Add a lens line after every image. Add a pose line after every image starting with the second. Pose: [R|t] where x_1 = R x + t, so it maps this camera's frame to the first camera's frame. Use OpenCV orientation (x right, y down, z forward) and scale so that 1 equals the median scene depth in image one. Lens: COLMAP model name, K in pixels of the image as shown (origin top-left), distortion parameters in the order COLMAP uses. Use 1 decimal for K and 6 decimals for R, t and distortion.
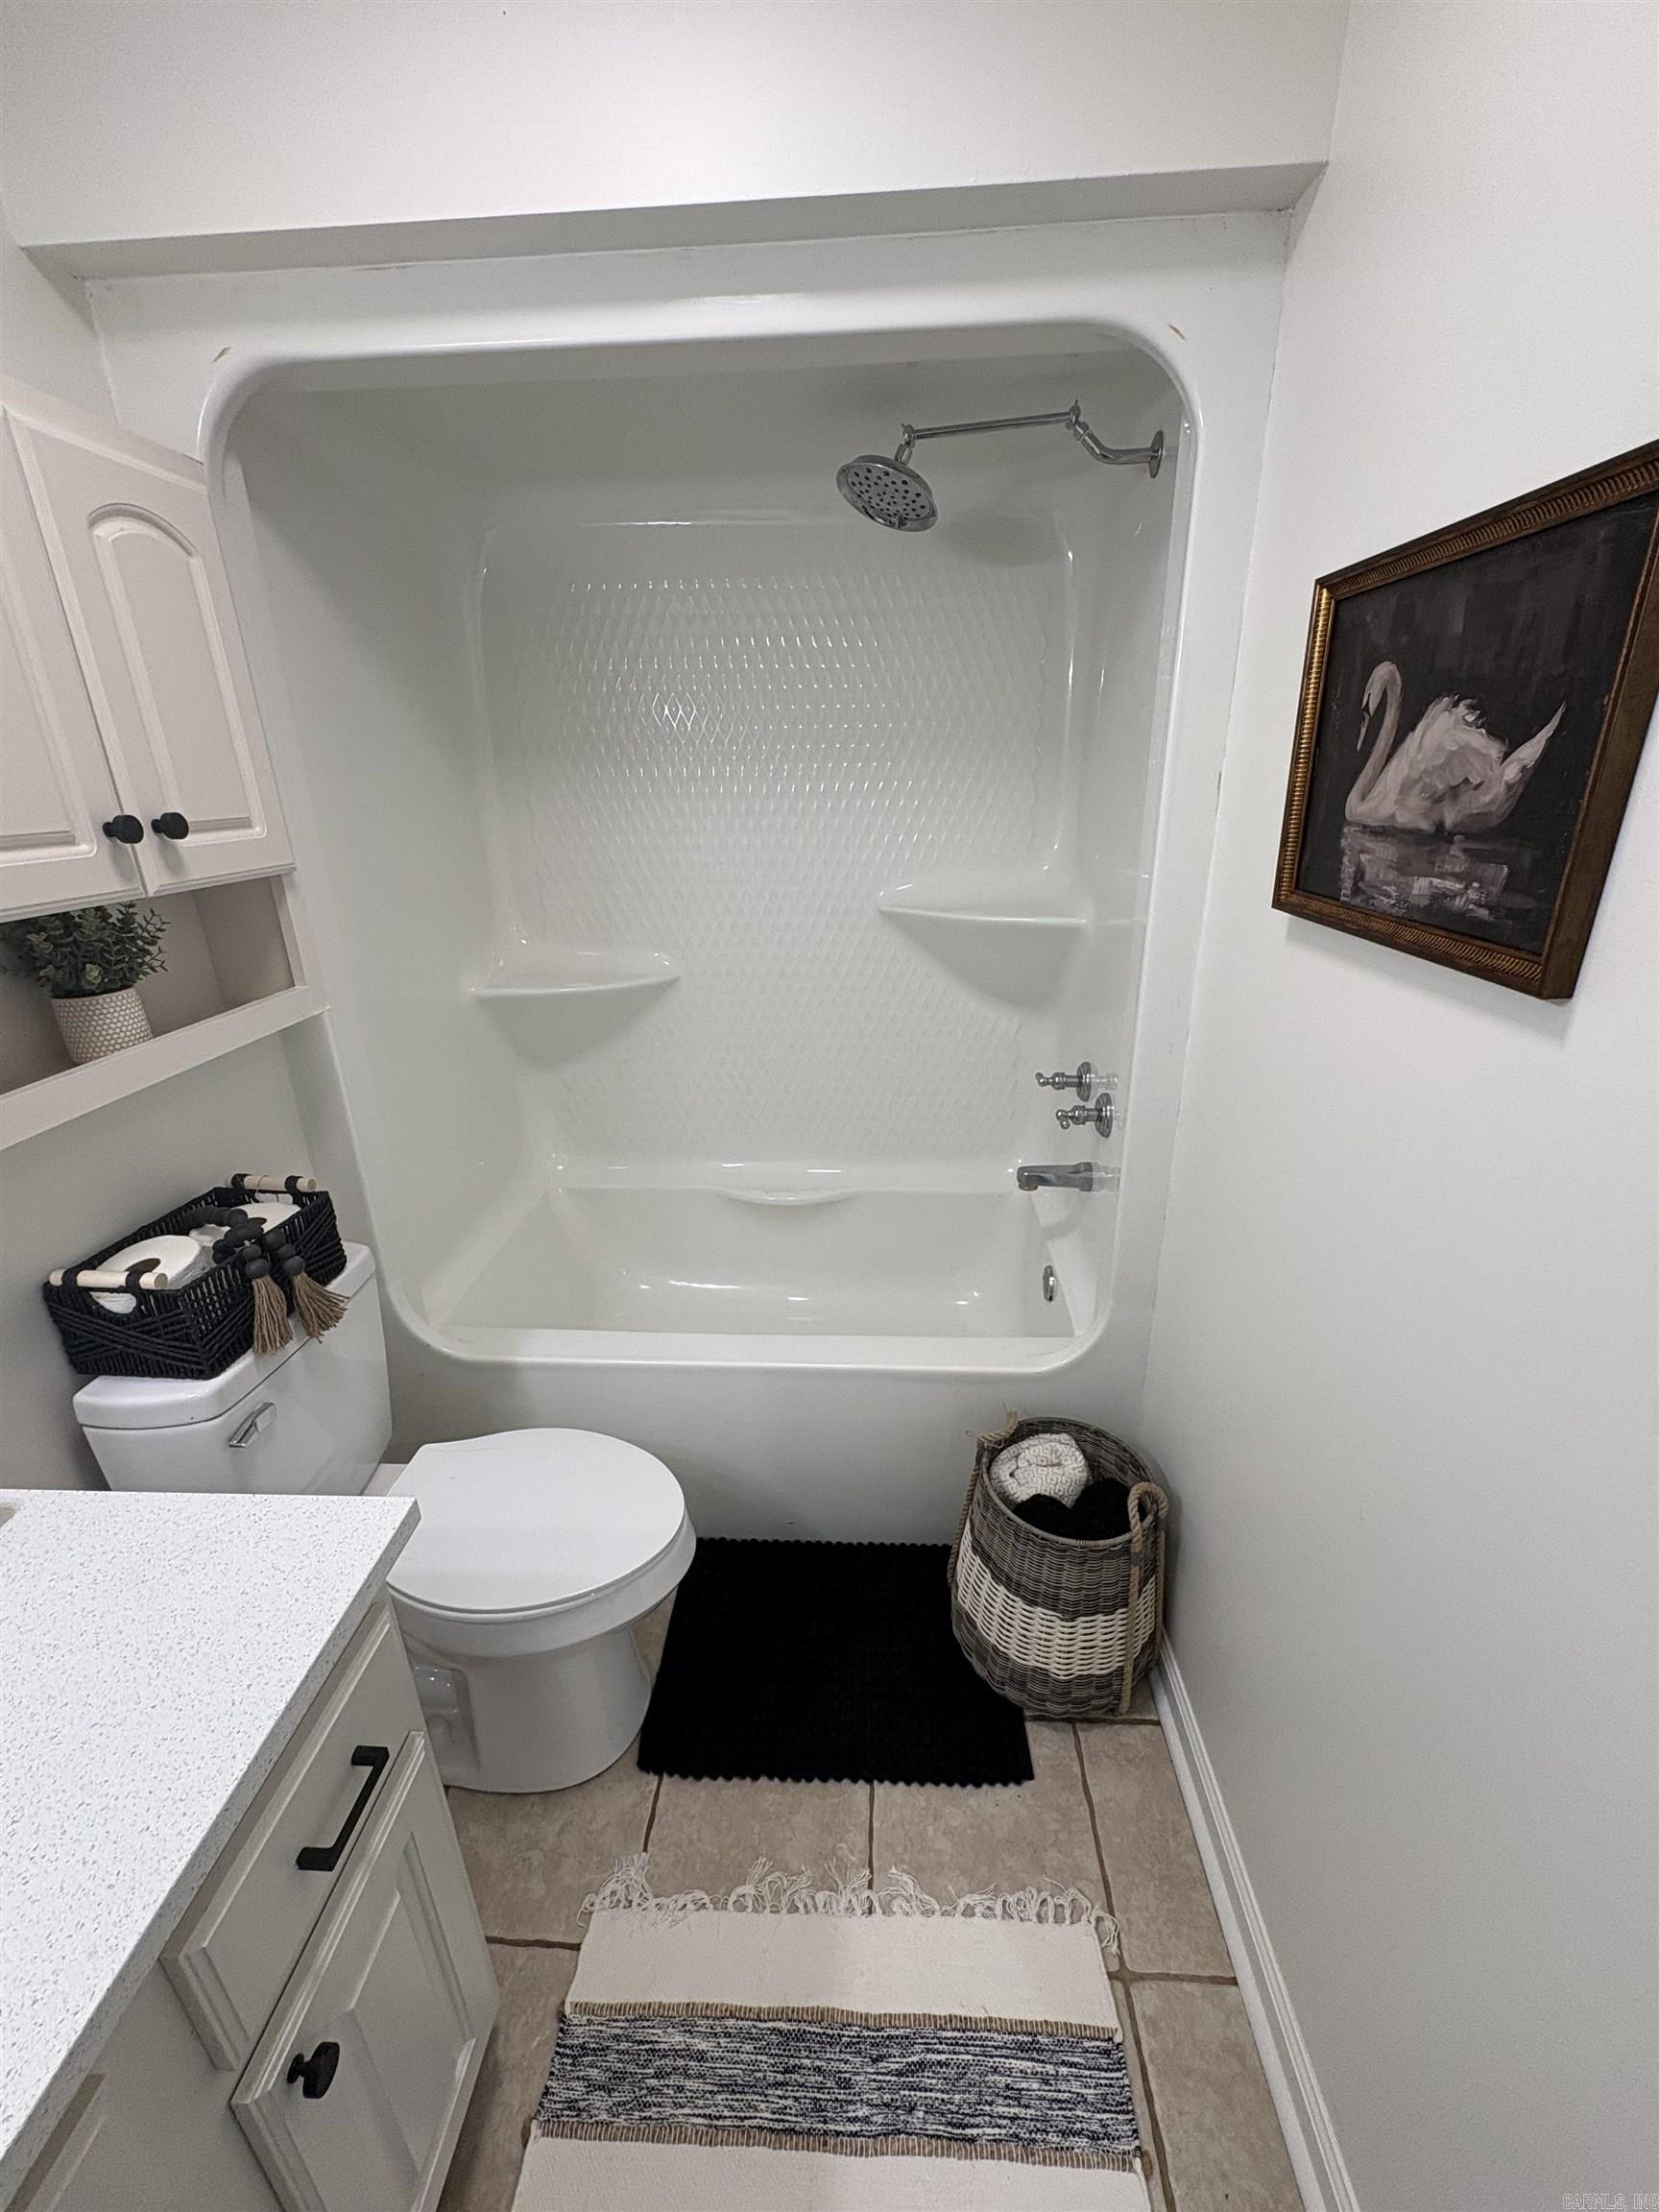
lens RADIAL K [[876.1, 0, 828.7], [0, 876.1, 1109.6], [0, 0, 1]] dist [-0.001215, 0.000216]
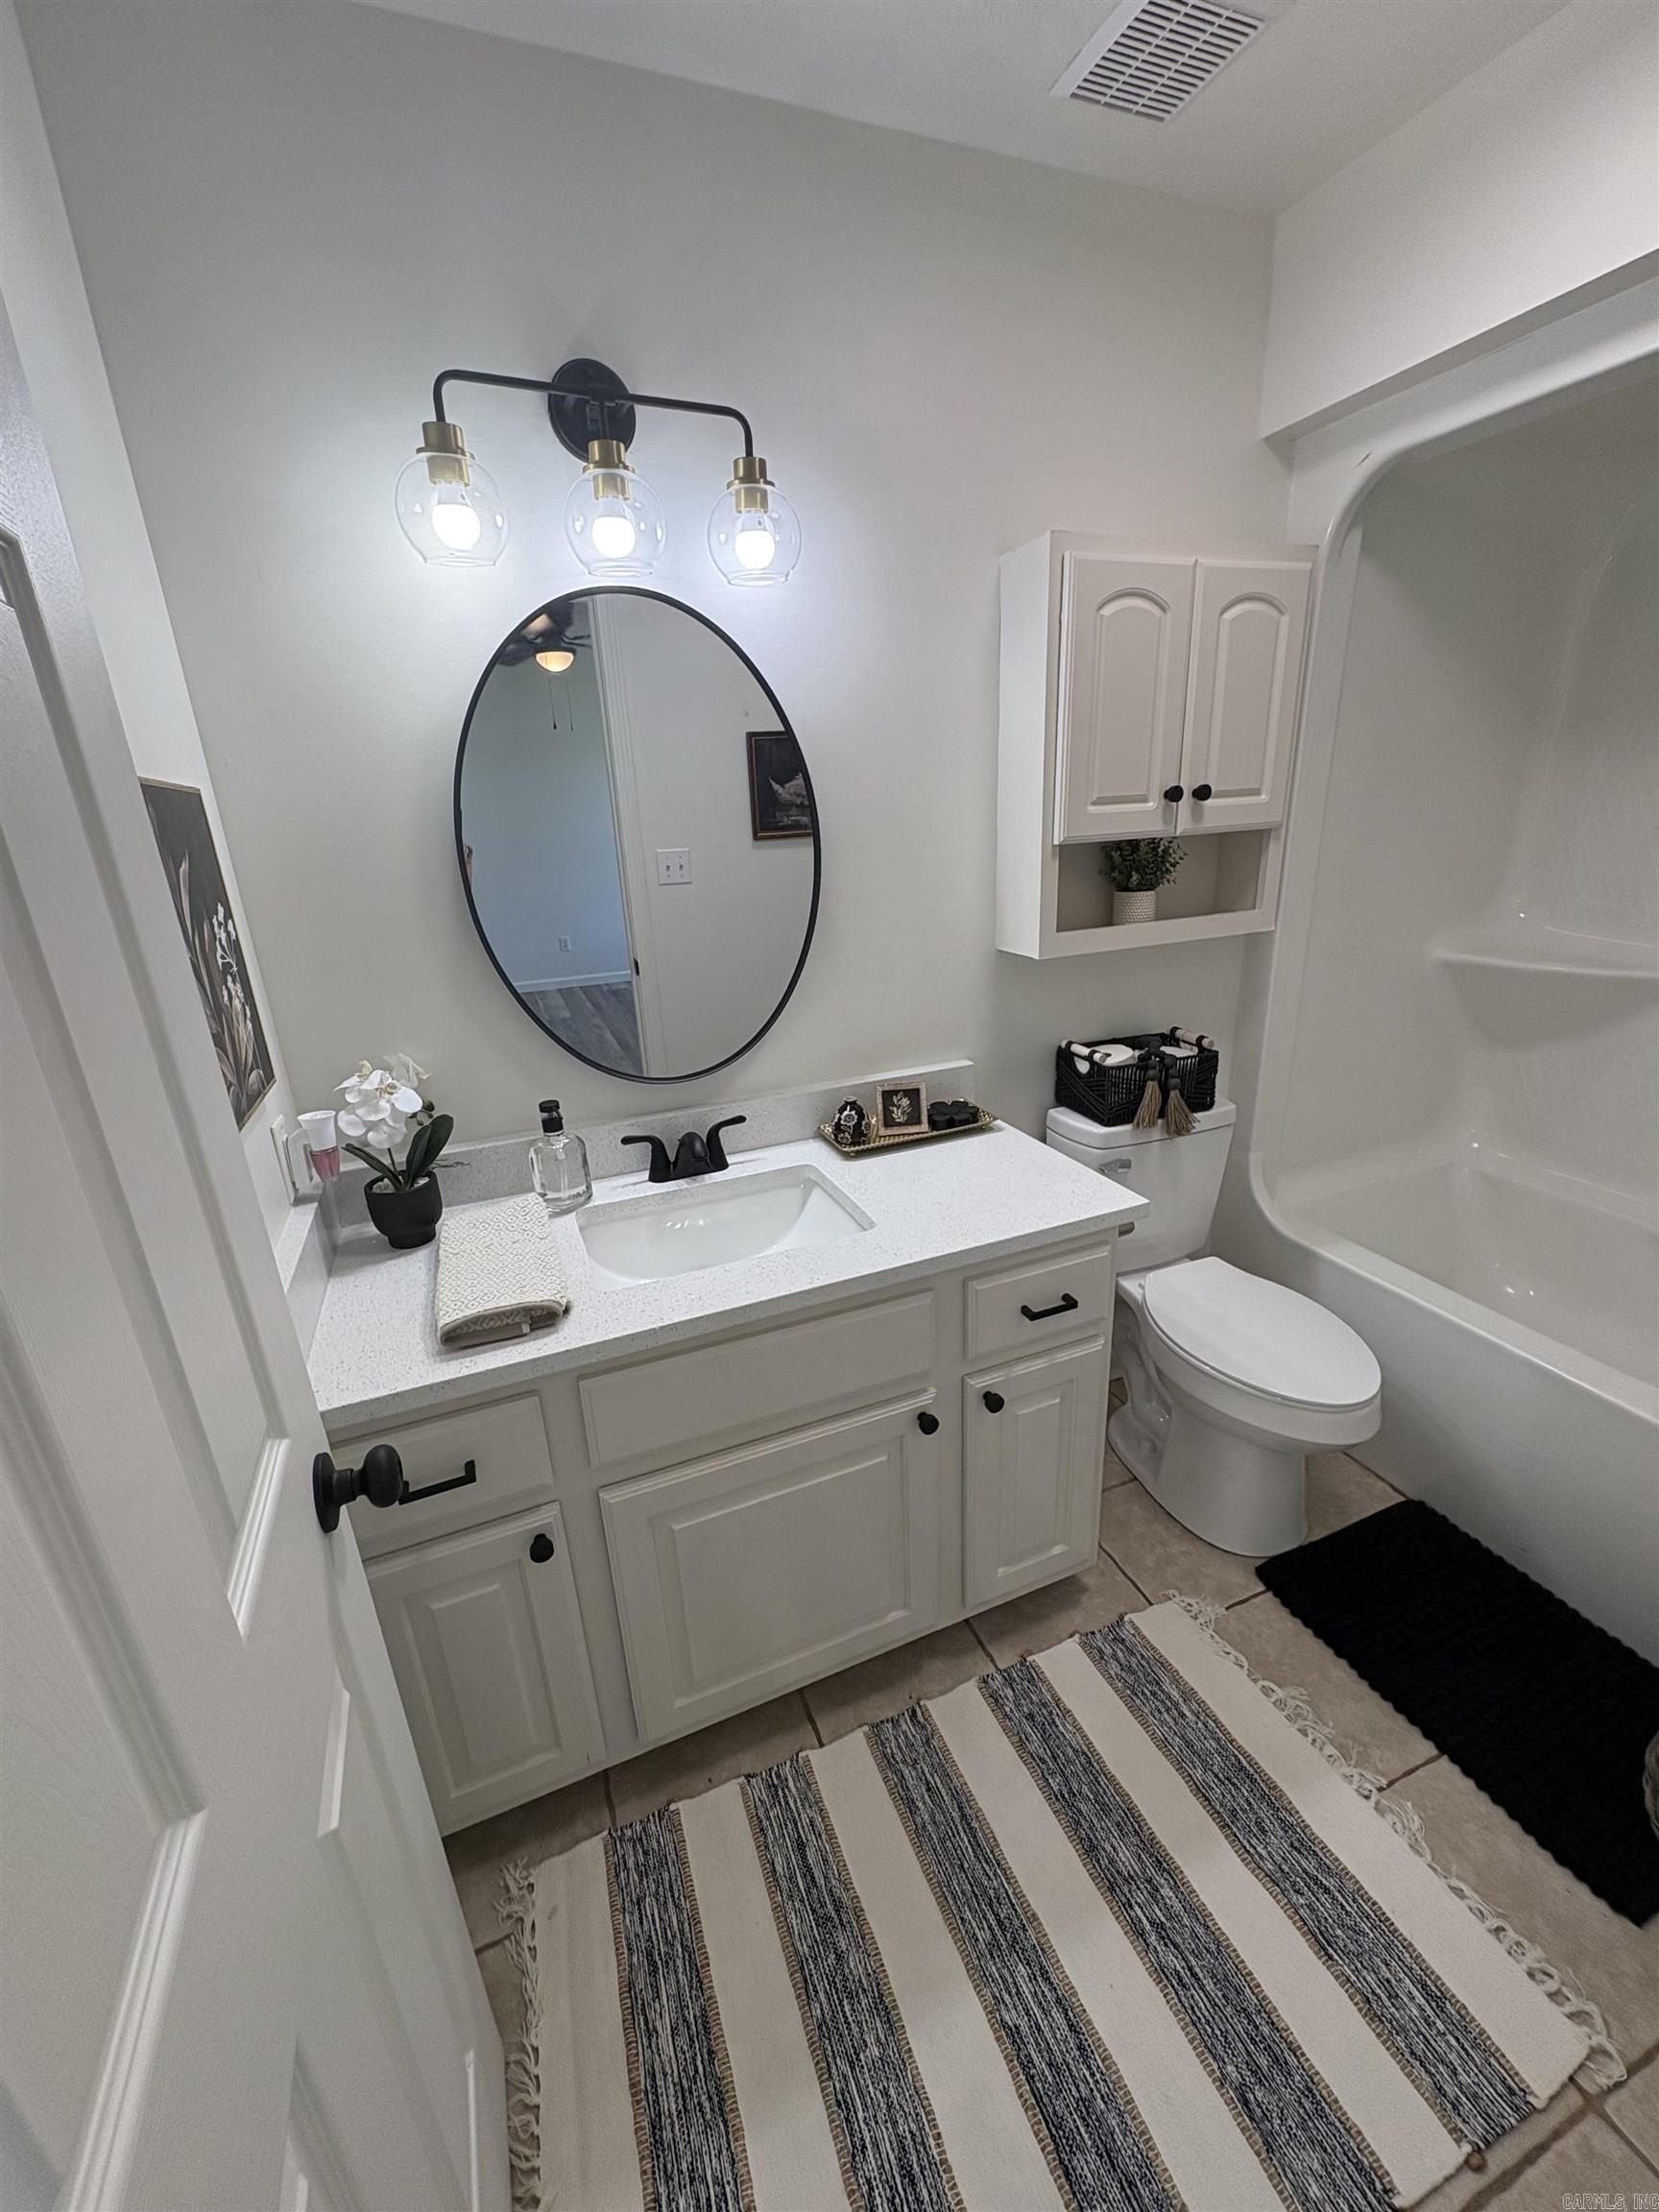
lens RADIAL K [[876.1, 0, 828.7], [0, 876.1, 1109.6], [0, 0, 1]] dist [-0.001215, 0.000216]
pose [[0.420113, 0.298779, -0.856876, 0.495390], [-0.289094, 0.939114, 0.185716, 0.120293], [0.860192, 0.169696, 0.480909, -0.263991]]
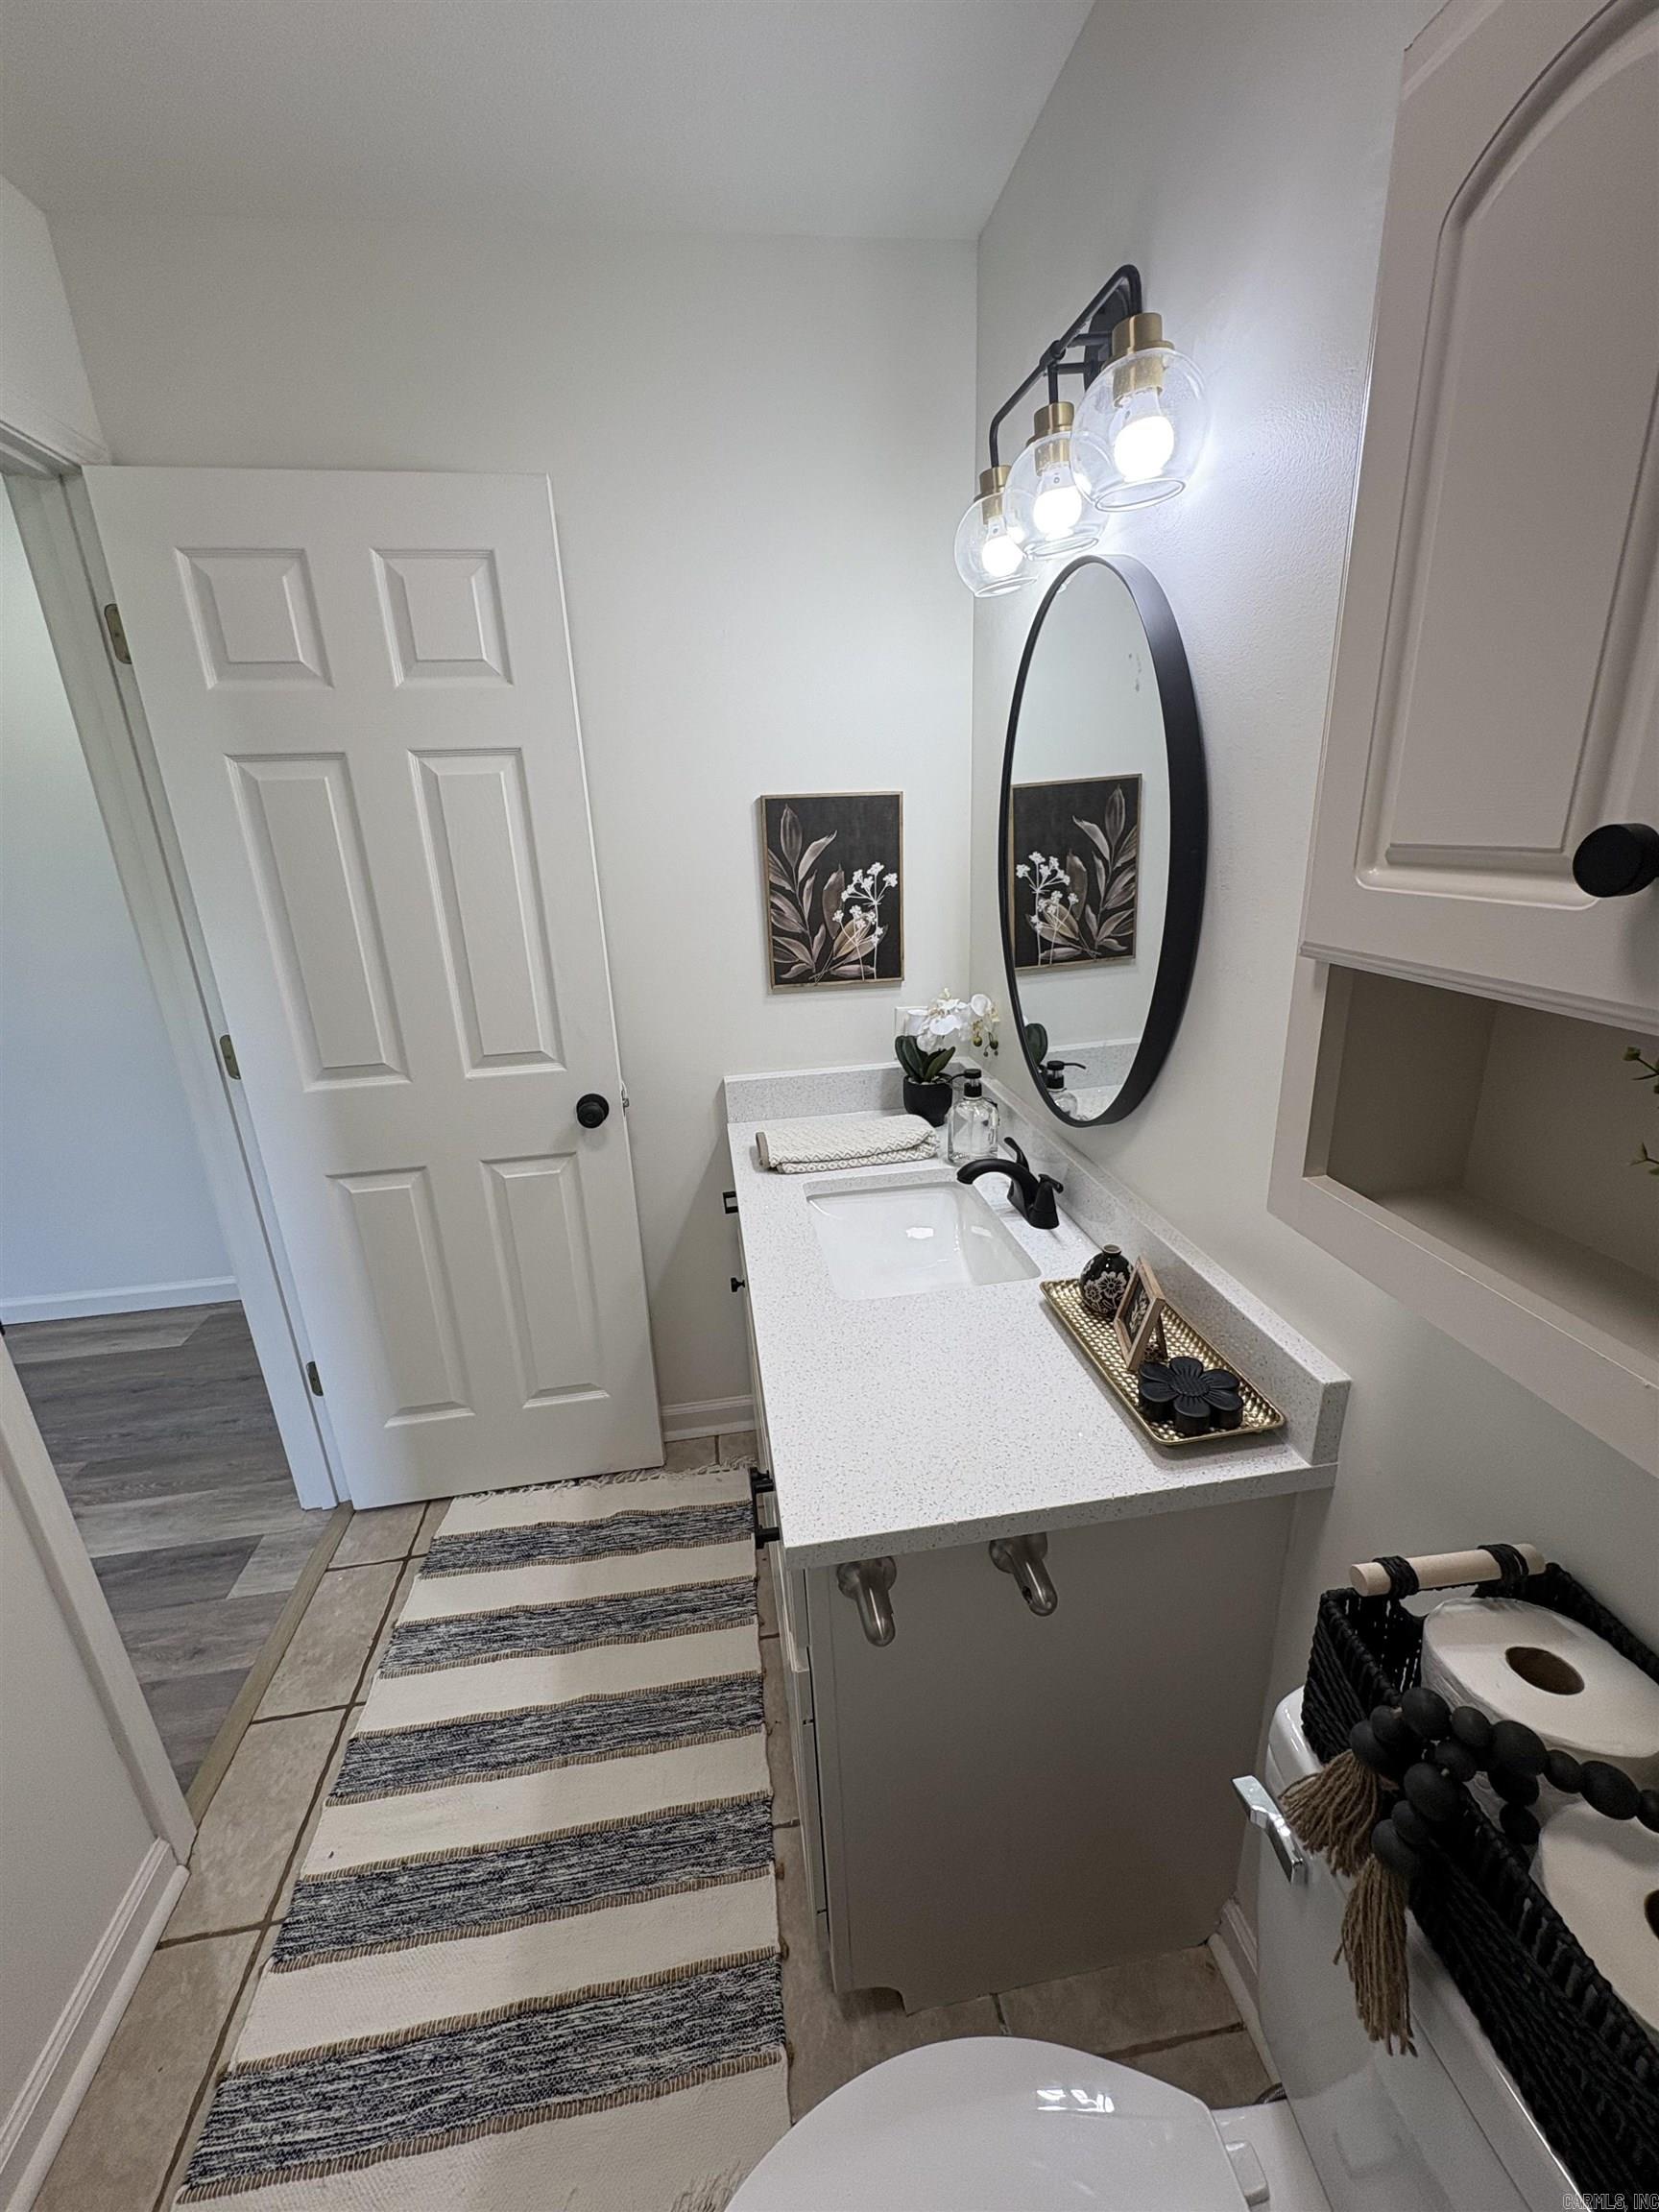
lens RADIAL K [[876.1, 0, 828.7], [0, 876.1, 1109.6], [0, 0, 1]] dist [-0.001215, 0.000216]
pose [[-0.977115, 0.129089, -0.169065, -0.329742], [-0.009354, 0.767958, 0.640432, -0.419856], [0.212507, 0.627357, -0.749176, 1.118284]]
